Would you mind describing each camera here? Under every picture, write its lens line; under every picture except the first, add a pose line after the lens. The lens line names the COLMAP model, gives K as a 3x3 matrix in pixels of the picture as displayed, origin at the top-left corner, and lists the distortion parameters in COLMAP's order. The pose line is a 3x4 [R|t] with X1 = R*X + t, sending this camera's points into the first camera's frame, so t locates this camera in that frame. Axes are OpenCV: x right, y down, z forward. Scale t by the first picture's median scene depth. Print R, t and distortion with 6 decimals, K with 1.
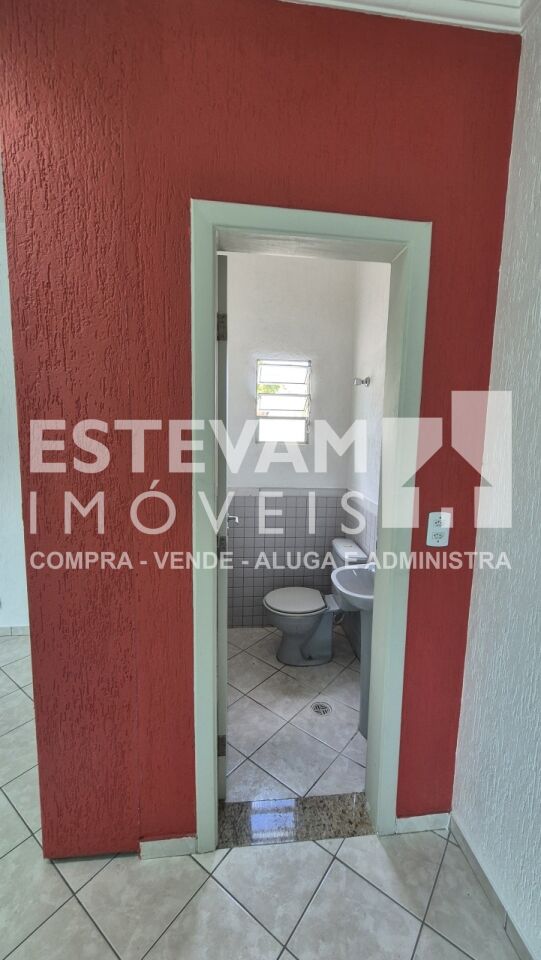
lens RADIAL K [[394.0, 0, 270.3], [0, 394.0, 478.2], [0, 0, 1]] dist [0.008477, -0.001354]
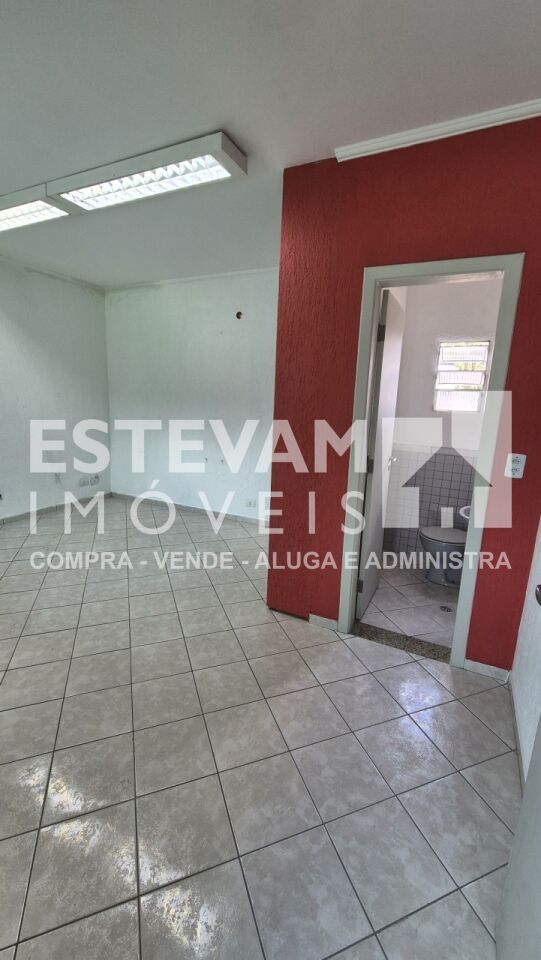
lens RADIAL K [[394.0, 0, 273.6], [0, 394.0, 476.9], [0, 0, 1]] dist [0.008477, -0.001354]
pose [[0.846562, 0.117452, -0.519170, 0.406339], [-0.088636, 0.992840, 0.080081, 0.123582], [0.524859, -0.021777, 0.850911, -0.647563]]
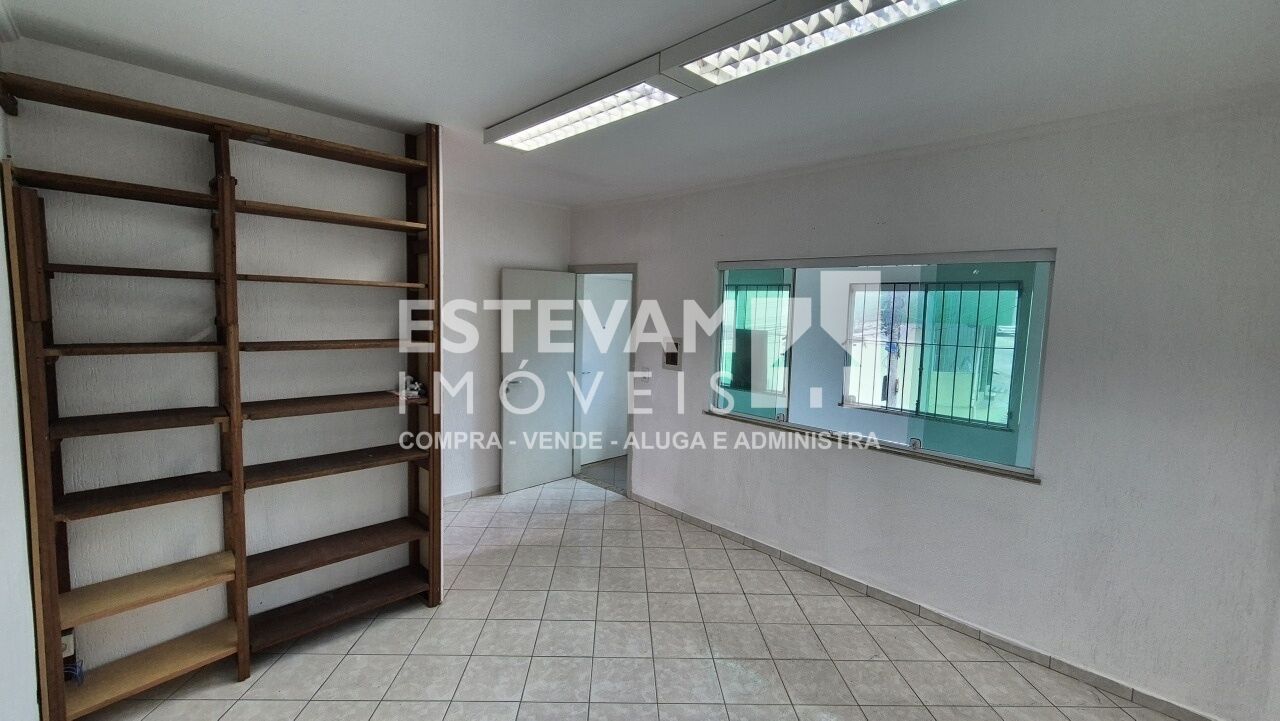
lens RADIAL K [[525.2, 0, 639.1], [0, 525.2, 353.6], [0, 0, 1]] dist [0.001925, -0.000917]
pose [[-0.630586, -0.105434, 0.768924, -2.568807], [0.056795, 0.981805, 0.181200, -0.422902], [-0.774038, 0.157934, -0.613125, 1.476872]]
